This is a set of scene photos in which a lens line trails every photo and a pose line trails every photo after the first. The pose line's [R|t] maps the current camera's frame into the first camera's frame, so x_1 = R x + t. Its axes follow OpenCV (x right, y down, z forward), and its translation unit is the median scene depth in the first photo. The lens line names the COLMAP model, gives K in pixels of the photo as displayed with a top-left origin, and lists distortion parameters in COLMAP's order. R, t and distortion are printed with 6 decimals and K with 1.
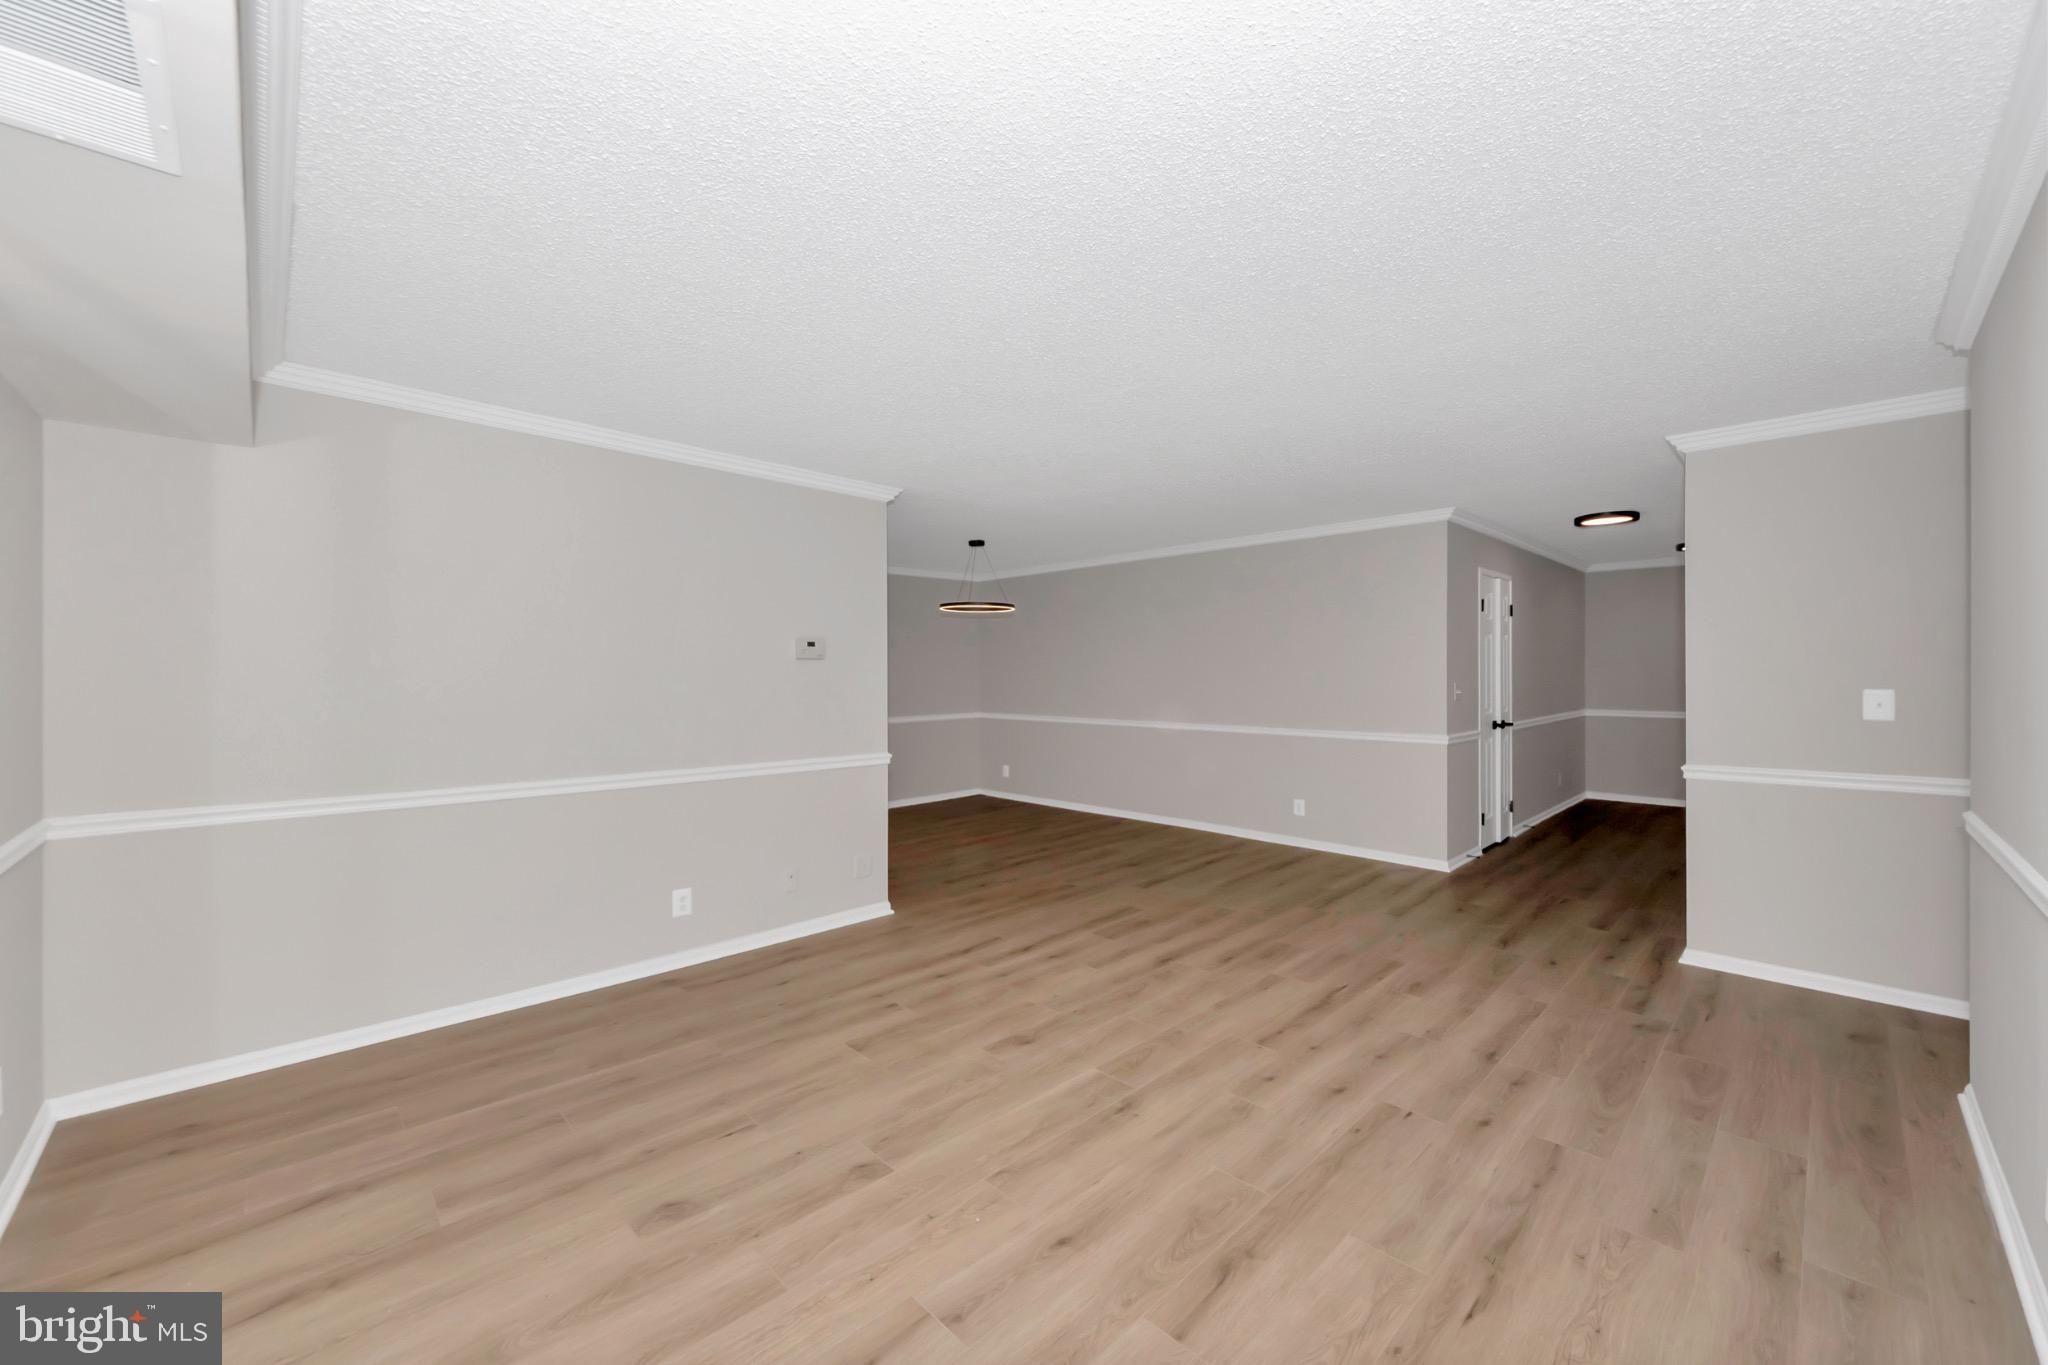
lens RADIAL K [[784.7, 0, 1017.0], [0, 784.7, 661.5], [0, 0, 1]] dist [-0.002231, -0.003482]
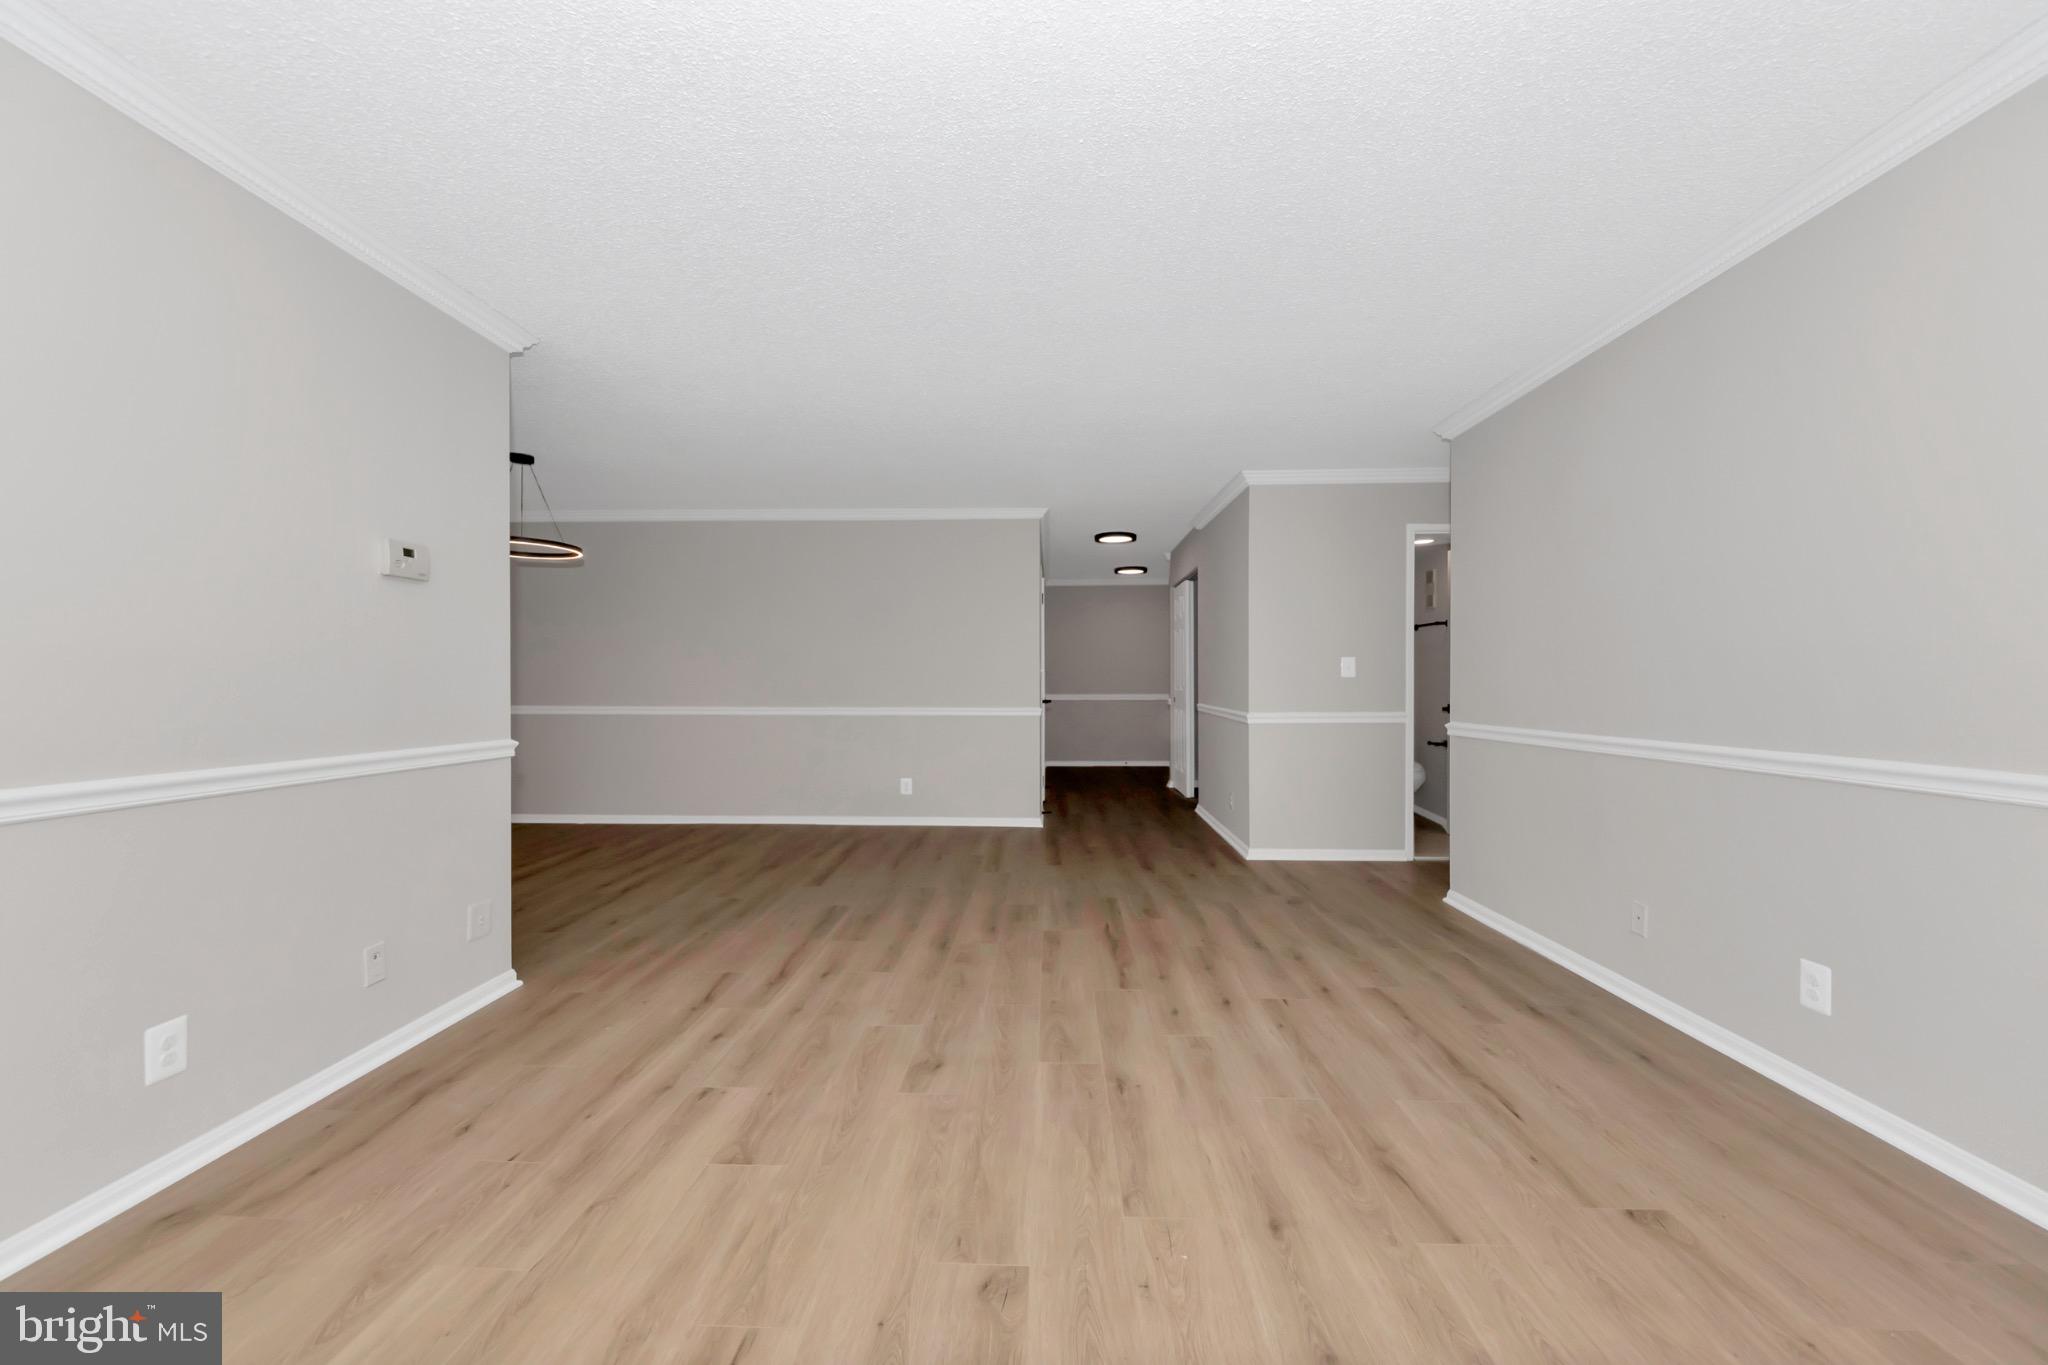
lens RADIAL K [[784.7, 0, 1023.9], [0, 784.7, 675.1], [0, 0, 1]] dist [-0.002231, -0.003482]
pose [[0.721837, 0.009063, 0.692004, -0.417184], [-0.011998, 0.999928, -0.000580, 0.078499], [-0.691959, -0.007883, 0.721894, 0.323384]]
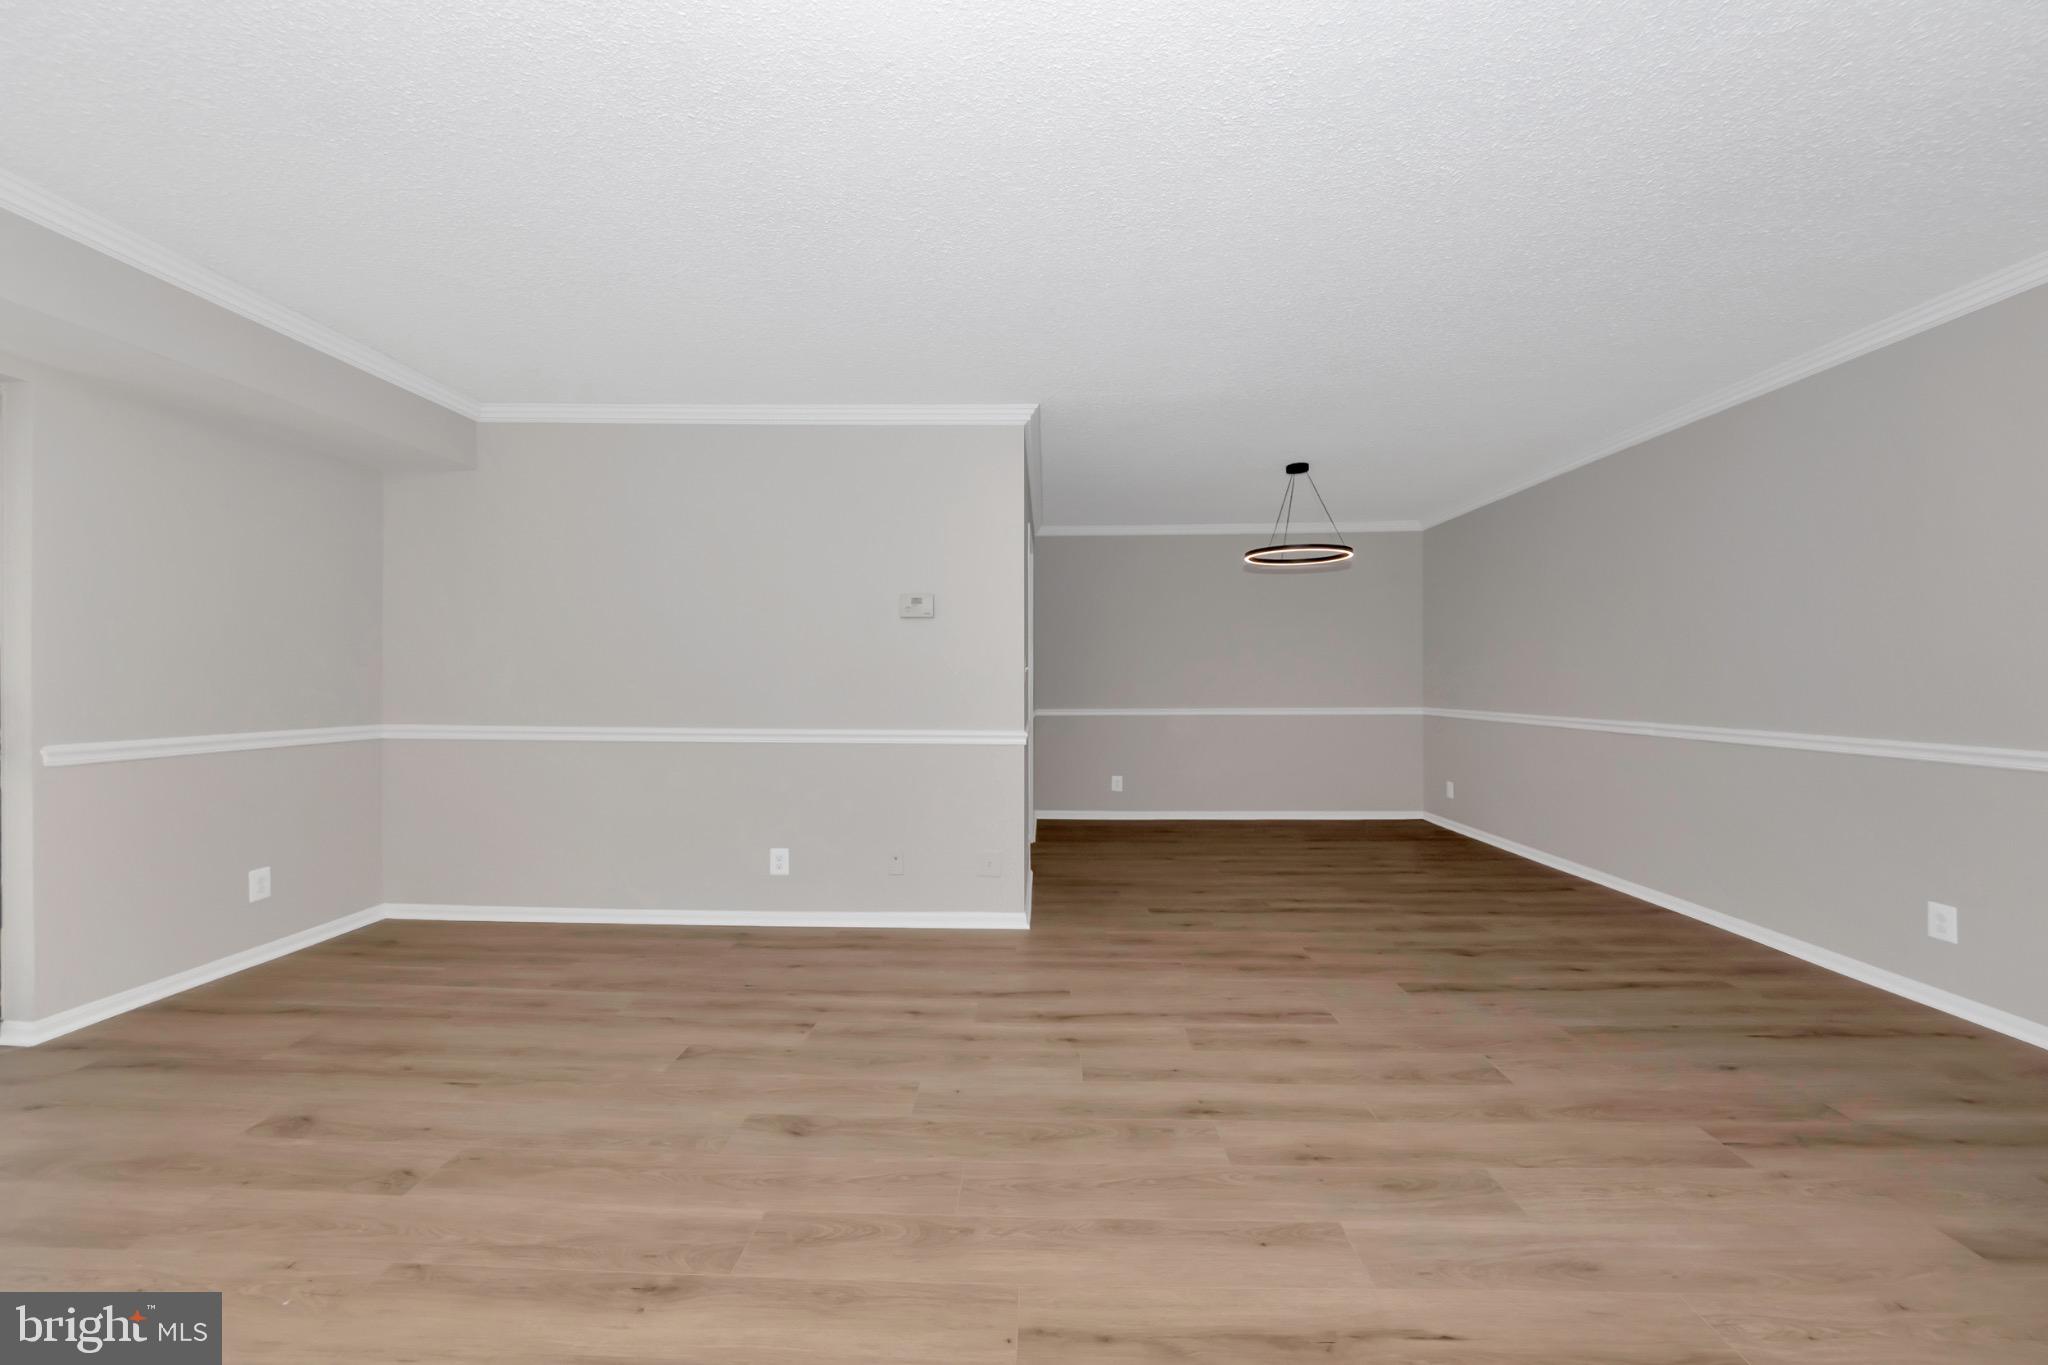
lens RADIAL K [[784.7, 0, 1038.9], [0, 784.7, 677.0], [0, 0, 1]] dist [-0.002231, -0.003482]
pose [[0.704164, 0.006111, -0.710011, 0.574332], [0.005705, 0.999882, 0.014264, 0.062772], [0.710015, -0.014094, 0.704046, 0.584030]]
